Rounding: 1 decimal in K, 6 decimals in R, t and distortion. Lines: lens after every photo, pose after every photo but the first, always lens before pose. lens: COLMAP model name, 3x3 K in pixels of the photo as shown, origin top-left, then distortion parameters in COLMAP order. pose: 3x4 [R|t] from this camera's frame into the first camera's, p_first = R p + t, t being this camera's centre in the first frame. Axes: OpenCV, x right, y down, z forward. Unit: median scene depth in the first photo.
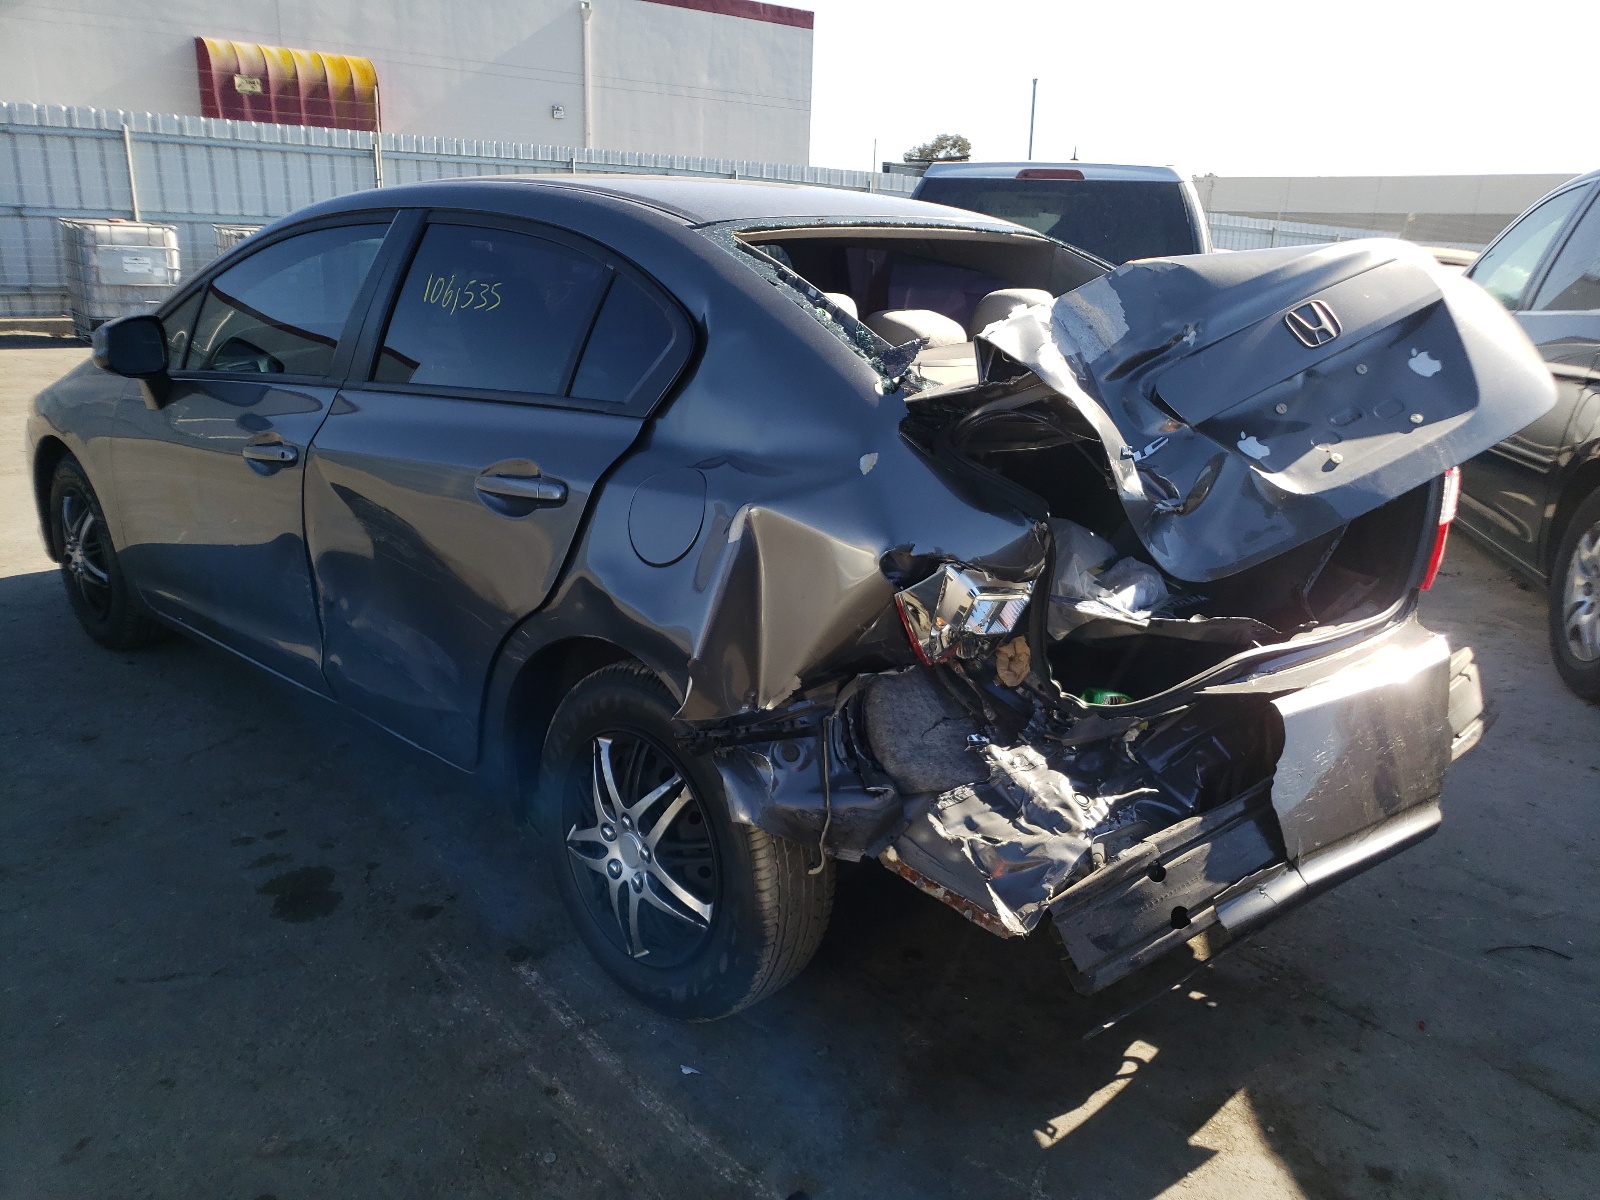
lens RADIAL K [[1214.9, 0, 810.6], [0, 1214.9, 593.2], [0, 0, 1]] dist [0.036259, -0.025687]
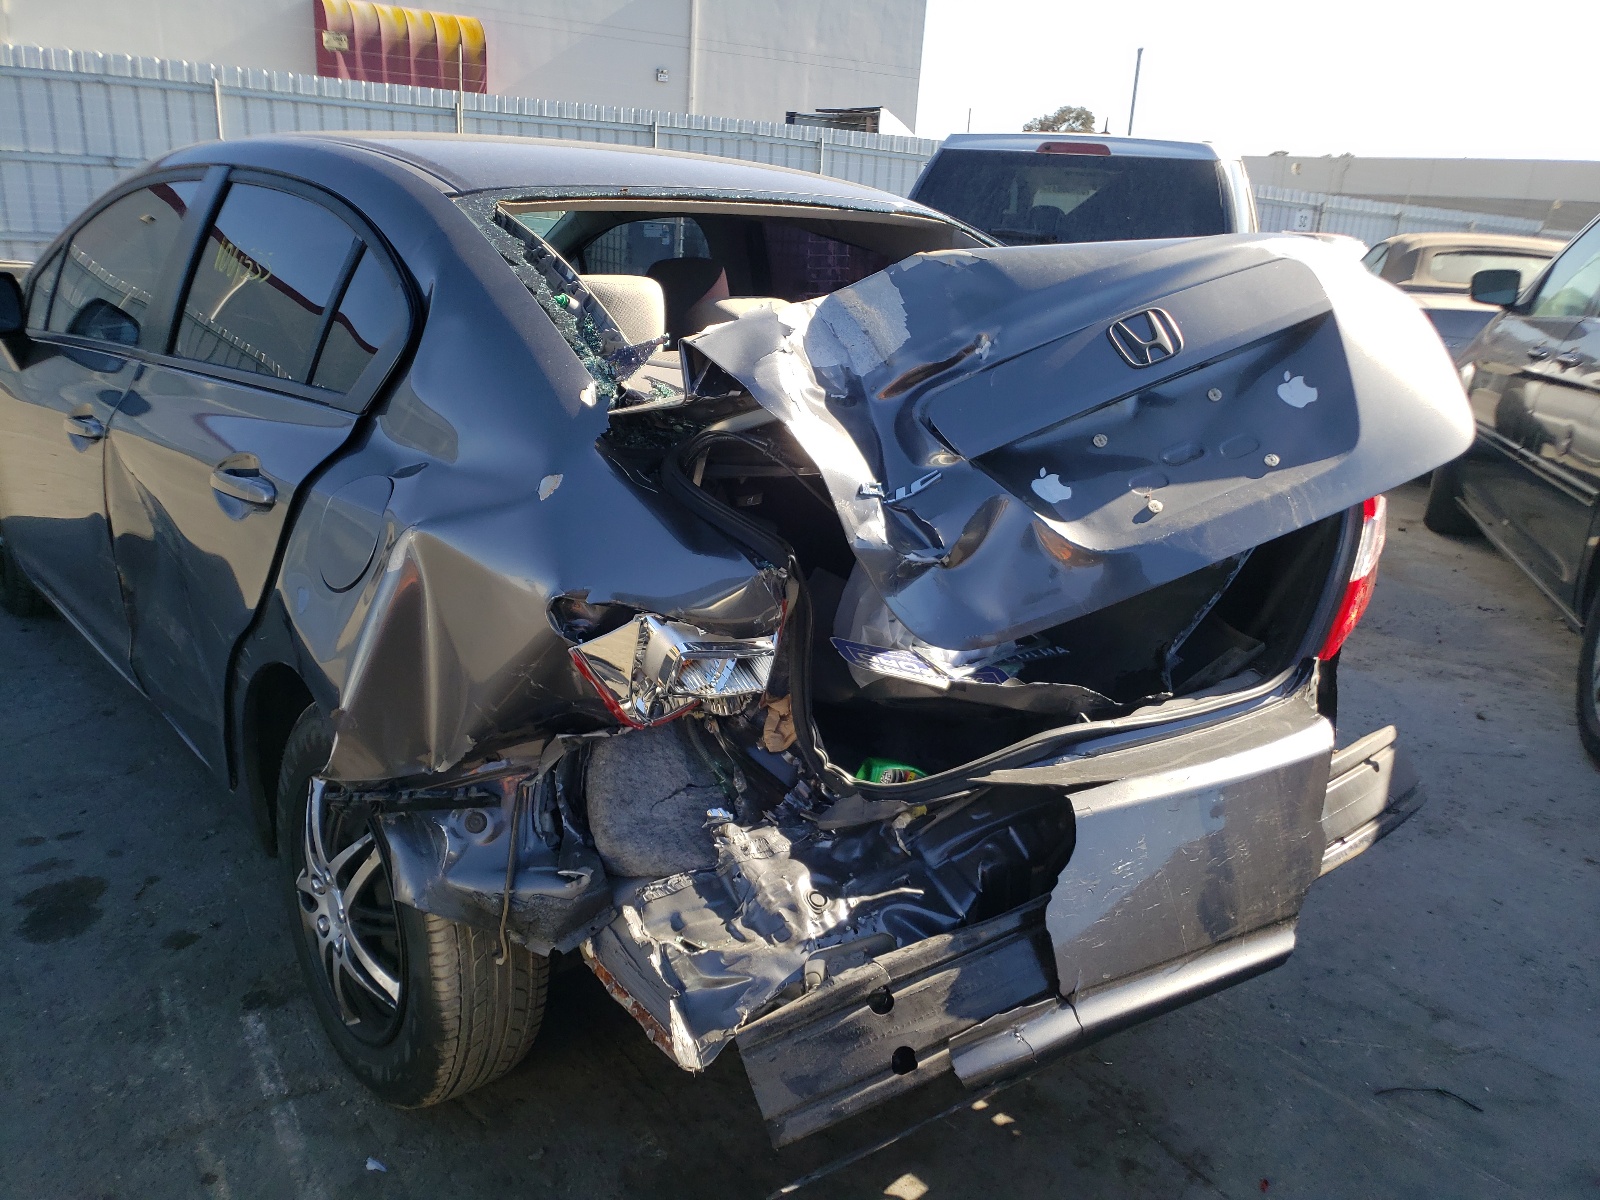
lens RADIAL K [[1214.9, 0, 790.6], [0, 1214.9, 599.1], [0, 0, 1]] dist [0.036259, -0.025687]
pose [[0.994098, 0.058087, -0.091622, 0.243798], [-0.055618, 0.998023, 0.029271, -0.054192], [0.093141, -0.024002, 0.995364, 0.158475]]
